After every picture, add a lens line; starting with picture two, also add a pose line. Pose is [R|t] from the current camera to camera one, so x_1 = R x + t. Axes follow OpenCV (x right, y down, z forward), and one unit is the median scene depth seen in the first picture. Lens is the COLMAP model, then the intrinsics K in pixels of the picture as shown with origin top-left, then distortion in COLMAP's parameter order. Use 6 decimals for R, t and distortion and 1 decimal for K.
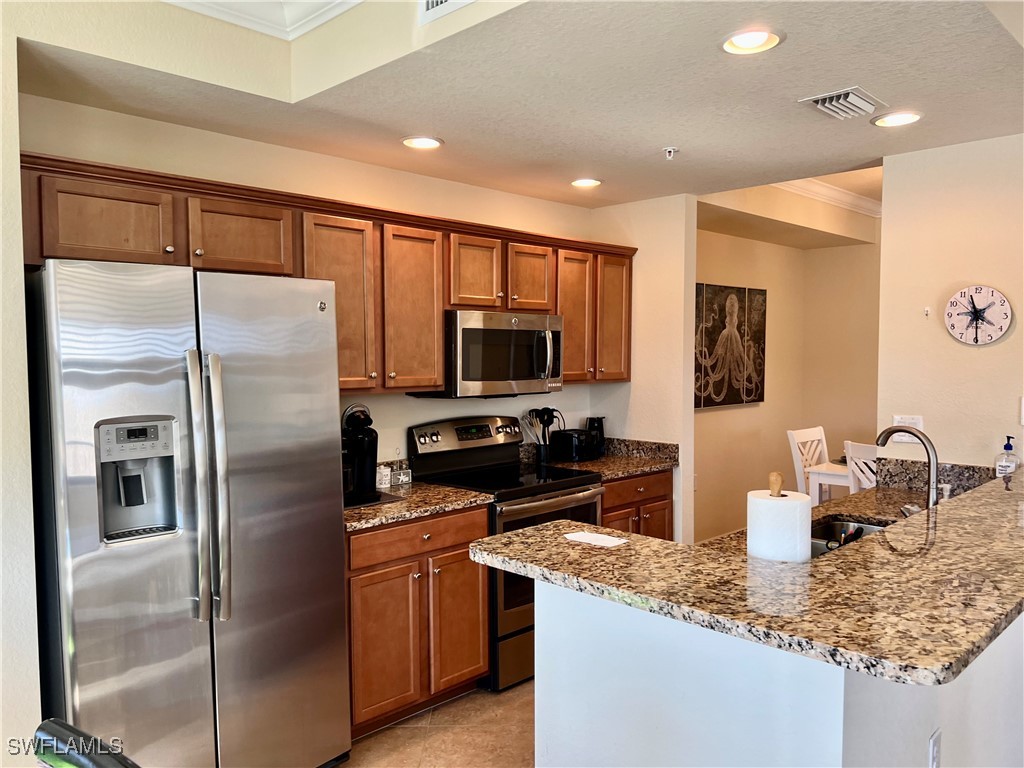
lens RADIAL K [[766.9, 0, 517.7], [0, 766.9, 387.8], [0, 0, 1]] dist [0.049881, -0.069634]
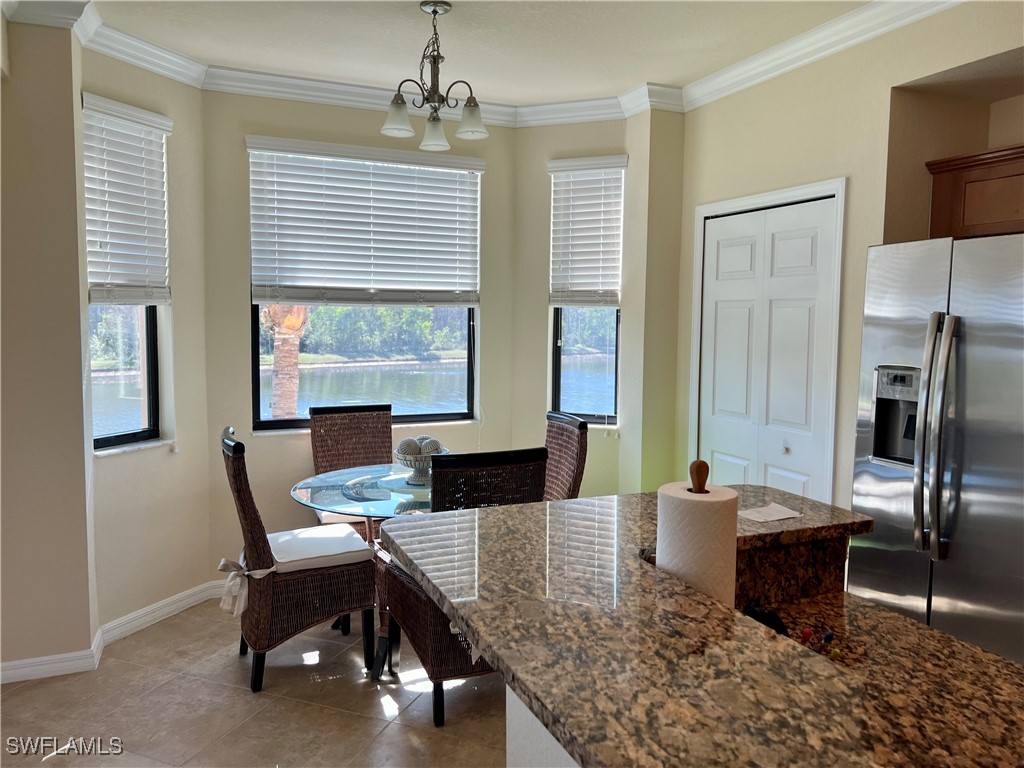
lens RADIAL K [[751.1, 0, 512.7], [0, 751.1, 380.4], [0, 0, 1]] dist [0.092082, -0.125410]
pose [[-0.365460, 0.075815, -0.927734, 0.468771], [-0.058185, 0.992868, 0.104058, -0.016607], [0.929007, 0.092009, -0.358442, 0.459853]]
